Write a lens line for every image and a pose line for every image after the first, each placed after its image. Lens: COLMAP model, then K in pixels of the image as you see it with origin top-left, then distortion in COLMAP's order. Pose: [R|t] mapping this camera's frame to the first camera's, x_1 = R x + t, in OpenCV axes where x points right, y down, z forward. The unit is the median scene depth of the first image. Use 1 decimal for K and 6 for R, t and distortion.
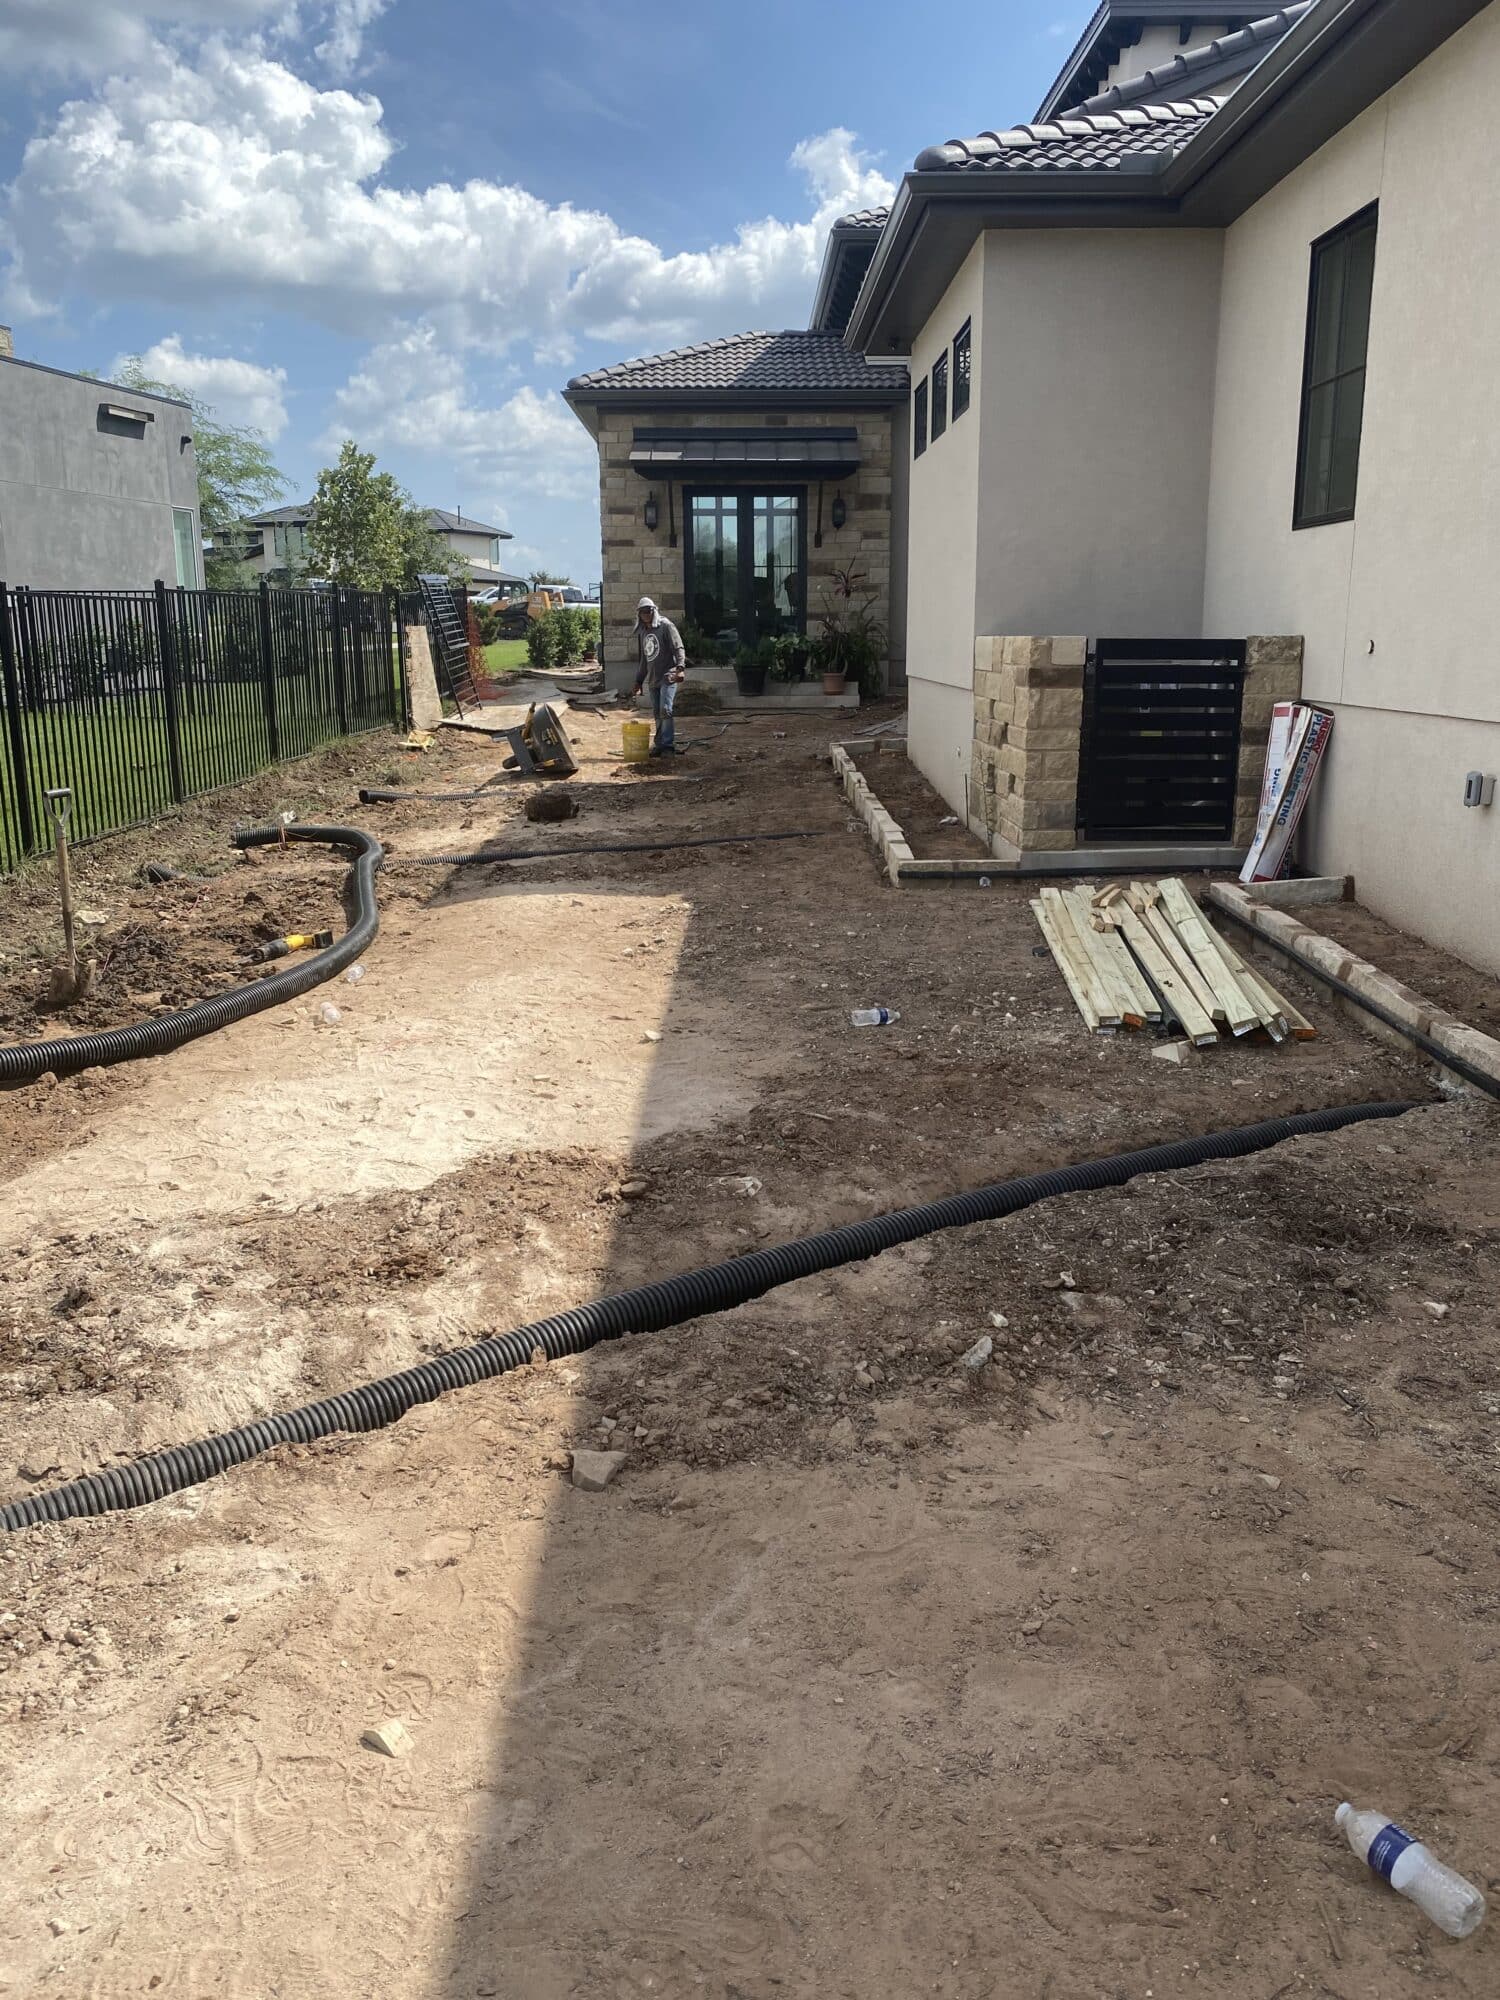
lens RADIAL K [[1533.3, 0, 750.0], [0, 1533.3, 1000.0], [0, 0, 1]] dist [0.036488, -0.033219]
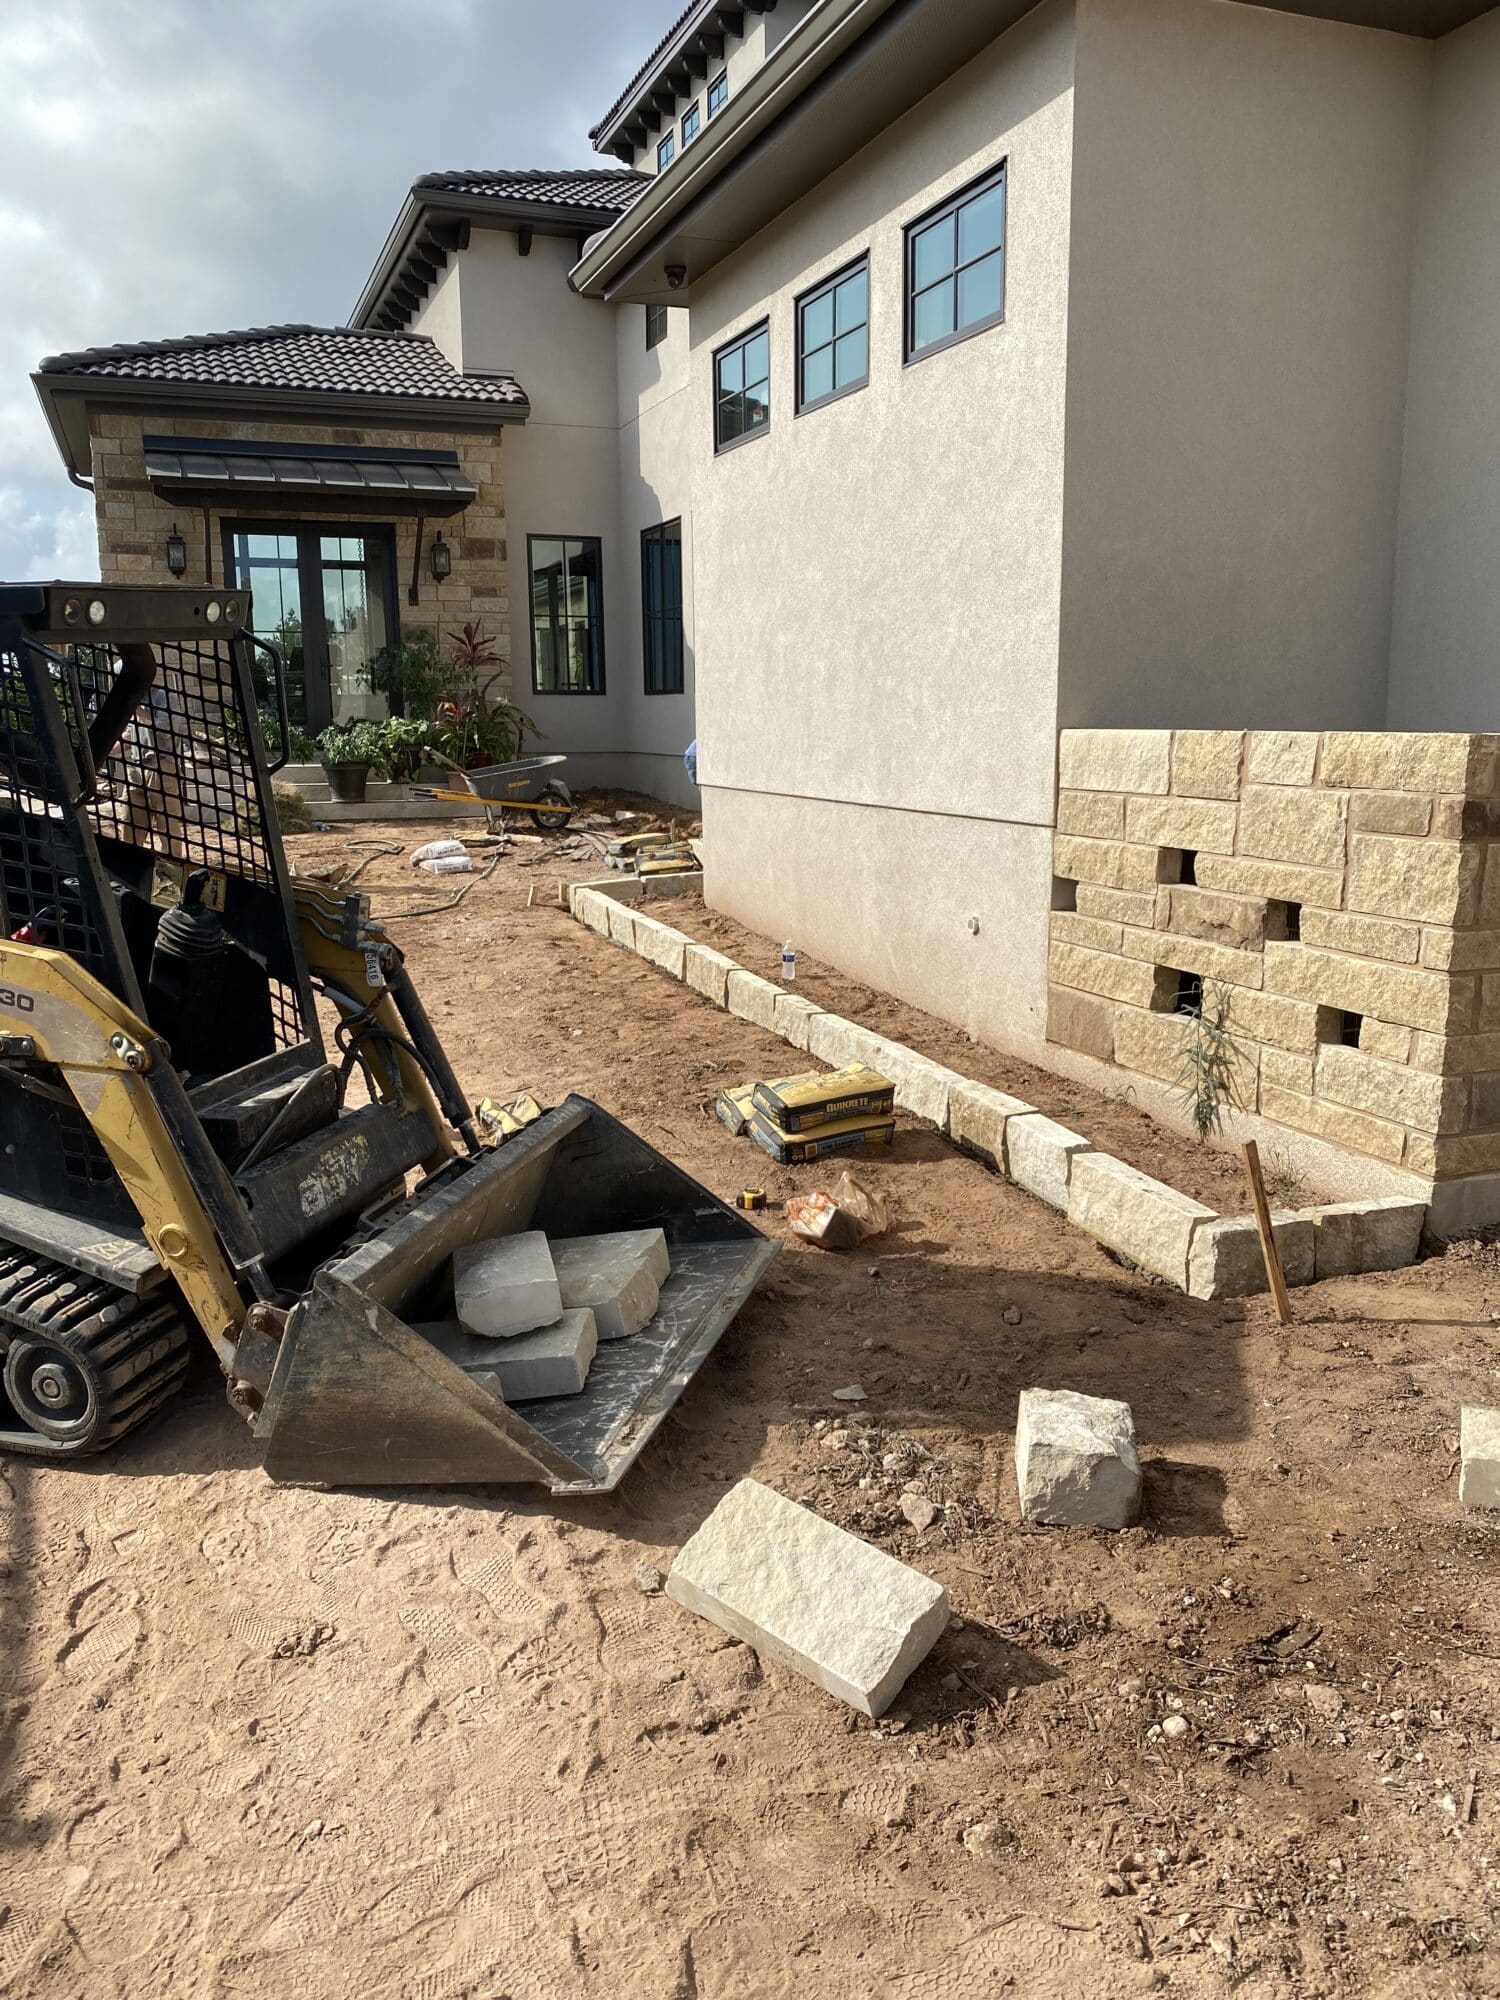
lens RADIAL K [[1533.3, 0, 750.0], [0, 1533.3, 1000.0], [0, 0, 1]] dist [0.036488, -0.033219]
pose [[0.939044, -0.067318, 0.337142, -0.073442], [0.084182, 0.995813, -0.035636, -0.064242], [-0.333331, 0.061845, 0.940779, 0.260229]]
